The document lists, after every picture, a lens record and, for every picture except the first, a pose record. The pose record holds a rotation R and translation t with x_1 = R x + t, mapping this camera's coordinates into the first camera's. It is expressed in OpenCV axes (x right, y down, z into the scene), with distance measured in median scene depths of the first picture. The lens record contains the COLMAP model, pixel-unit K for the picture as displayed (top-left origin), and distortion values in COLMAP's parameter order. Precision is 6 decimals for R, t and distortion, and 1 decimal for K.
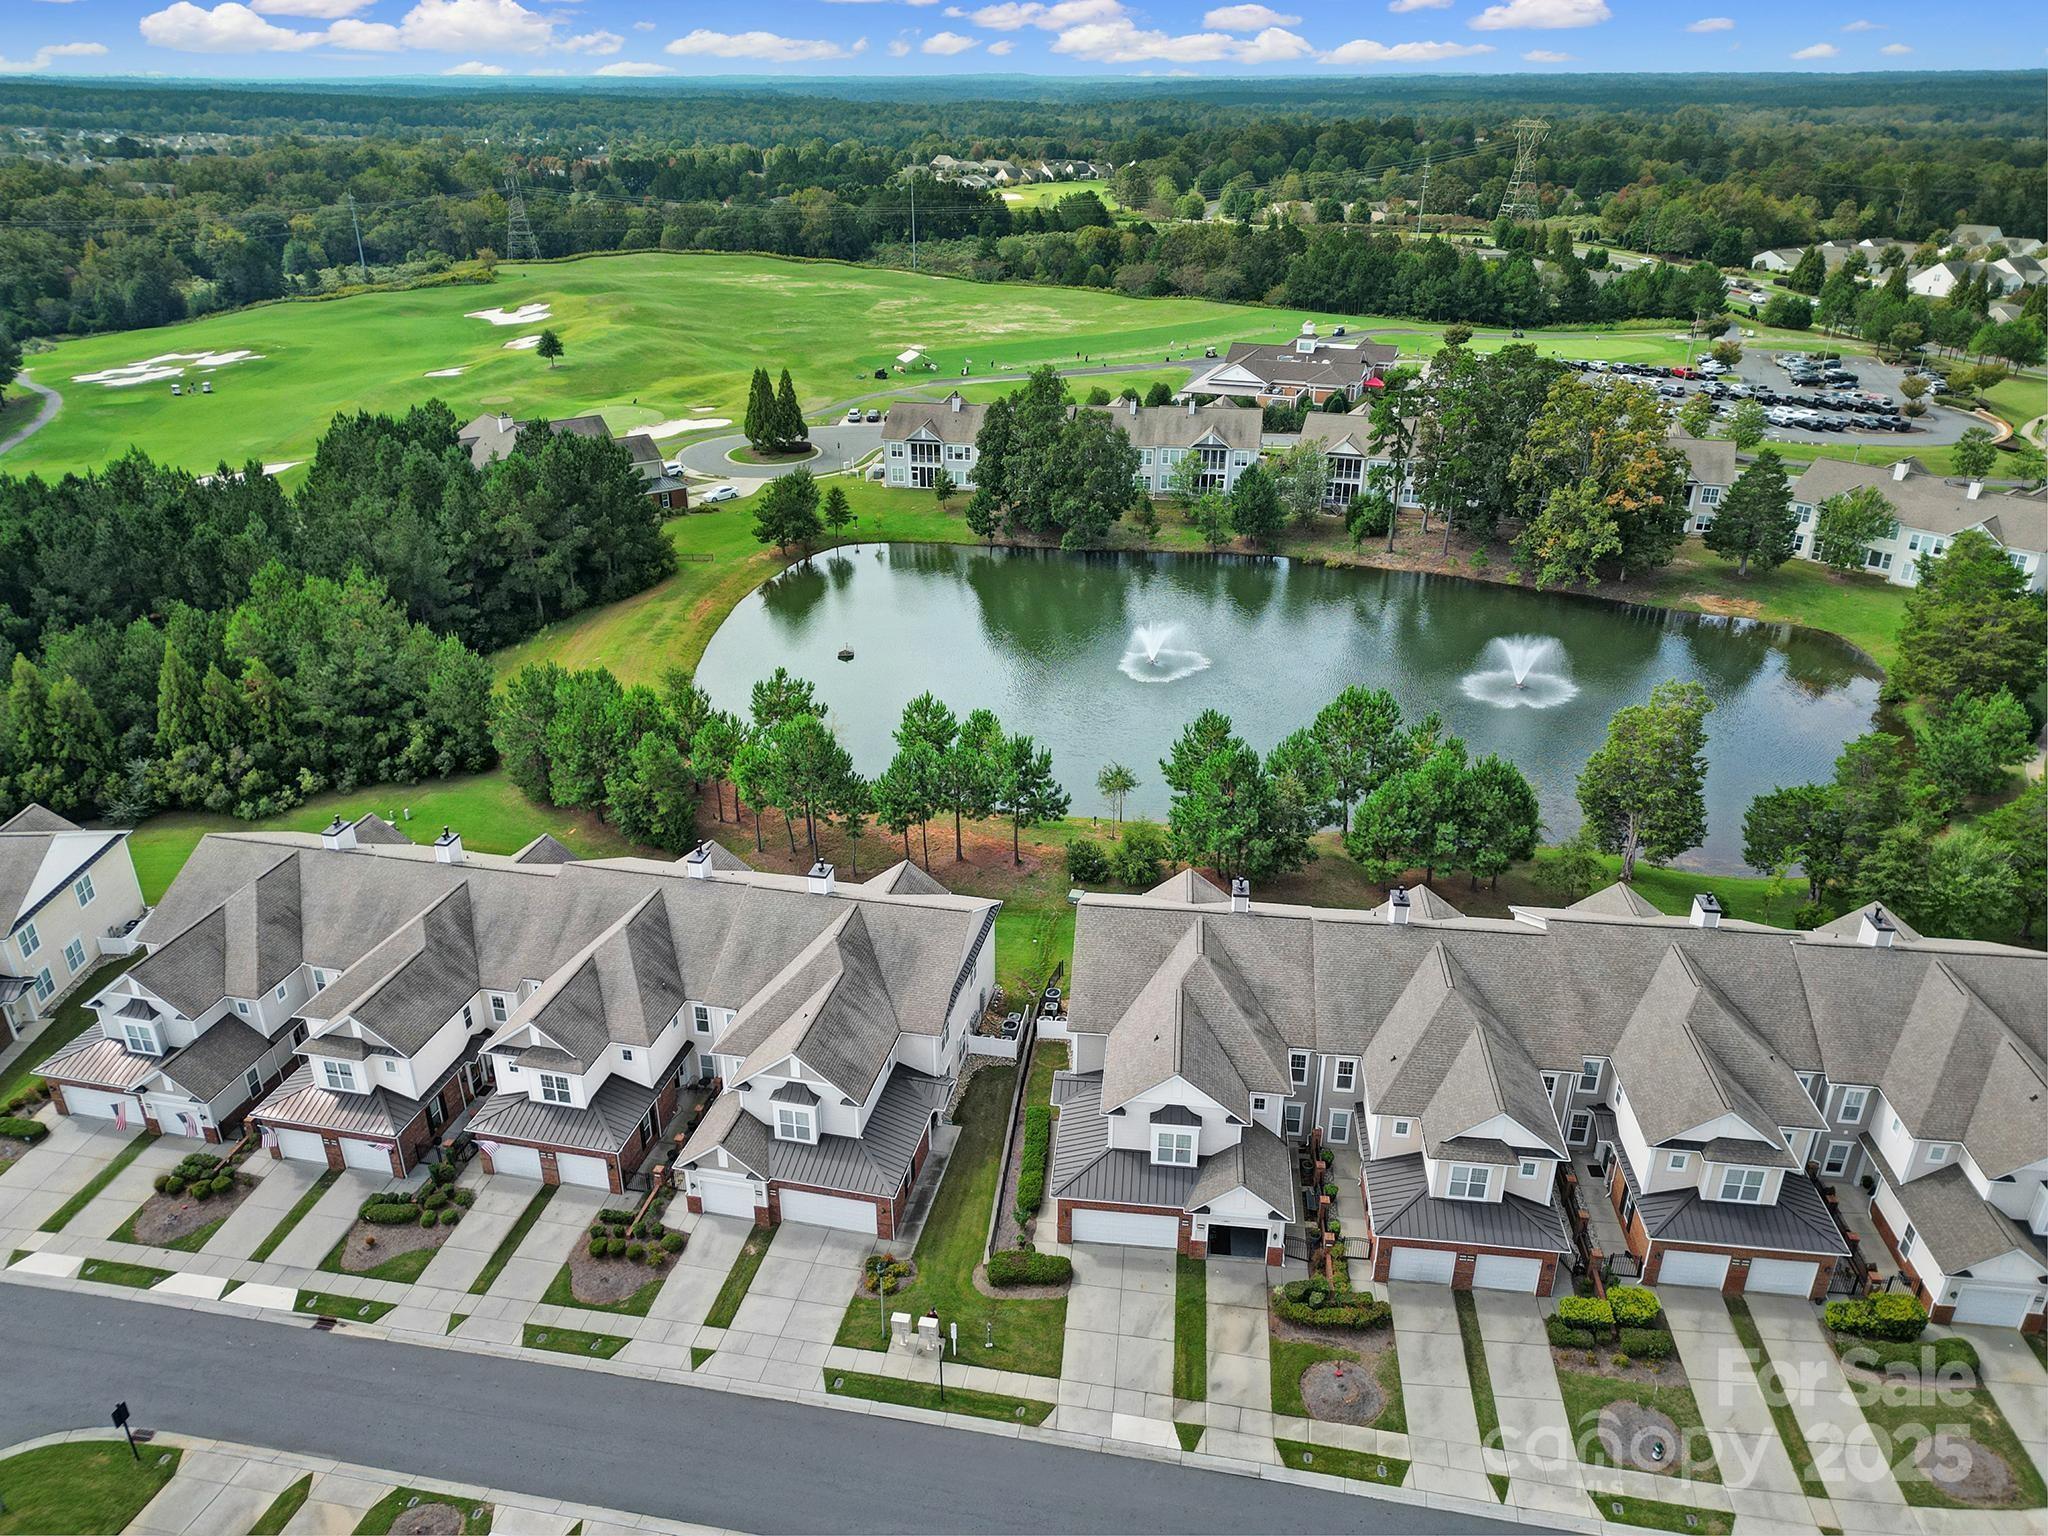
lens RADIAL K [[1421.7, 0, 1024.0], [0, 1421.7, 768.0], [0, 0, 1]] dist [0.078890, -0.077001]
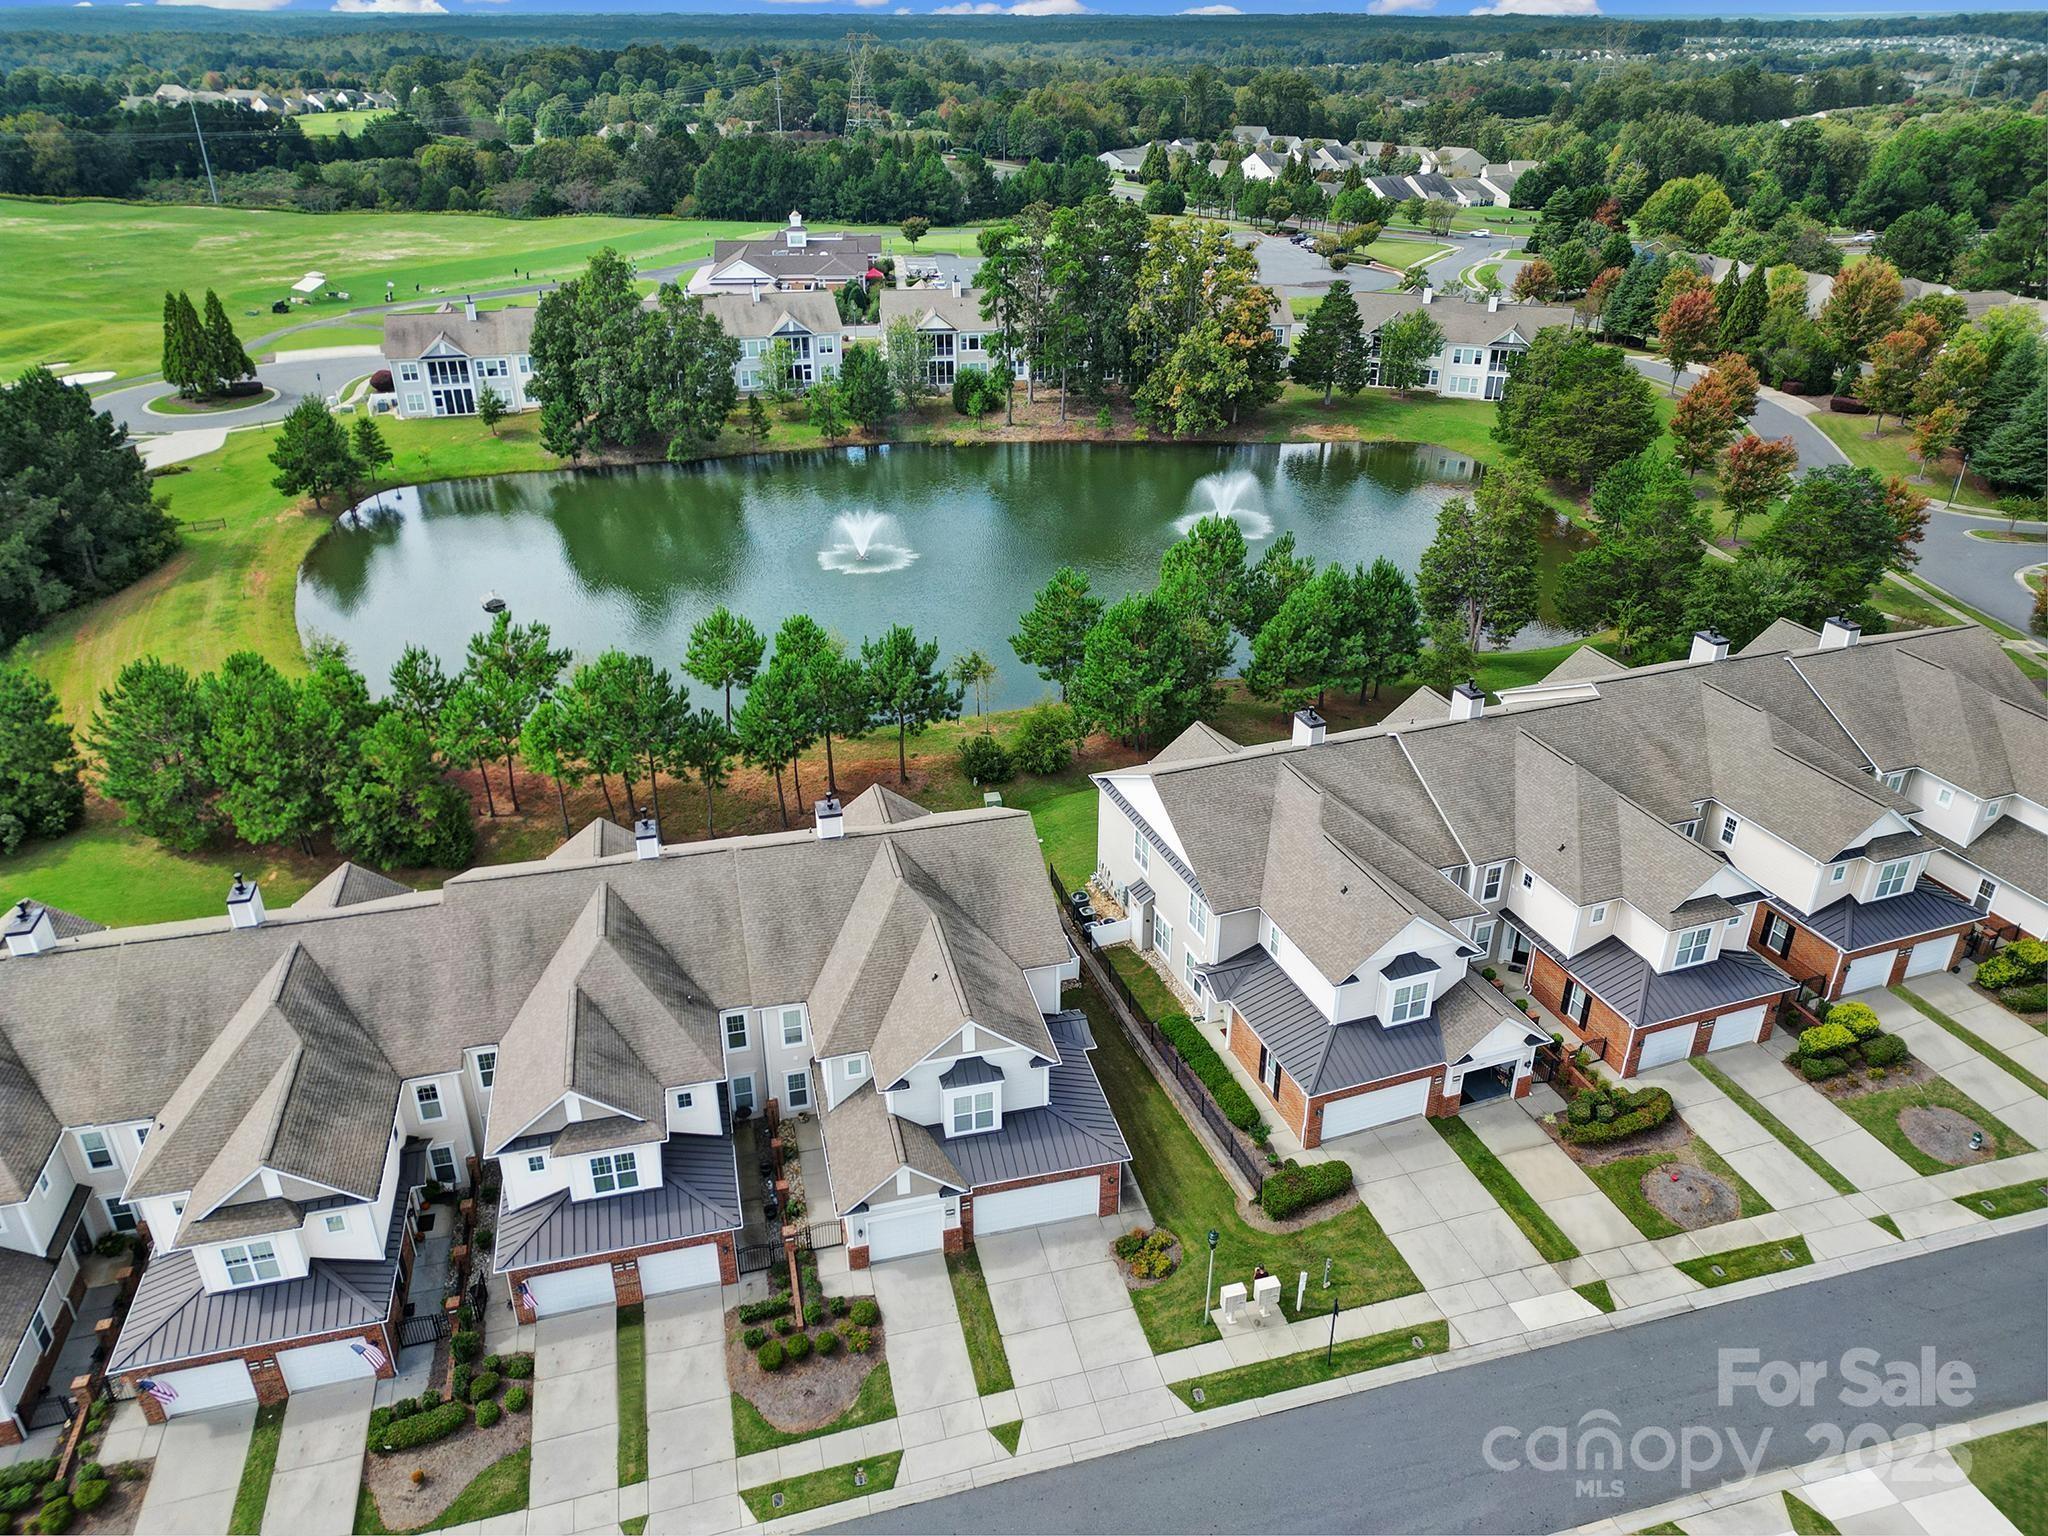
lens RADIAL K [[1421.7, 0, 1024.0], [0, 1421.7, 768.0], [0, 0, 1]] dist [0.078890, -0.077001]
pose [[0.895001, -0.206327, 0.395477, -0.328629], [0.193073, 0.978426, 0.073519, 0.013714], [-0.402114, 0.010557, 0.915529, 0.232729]]
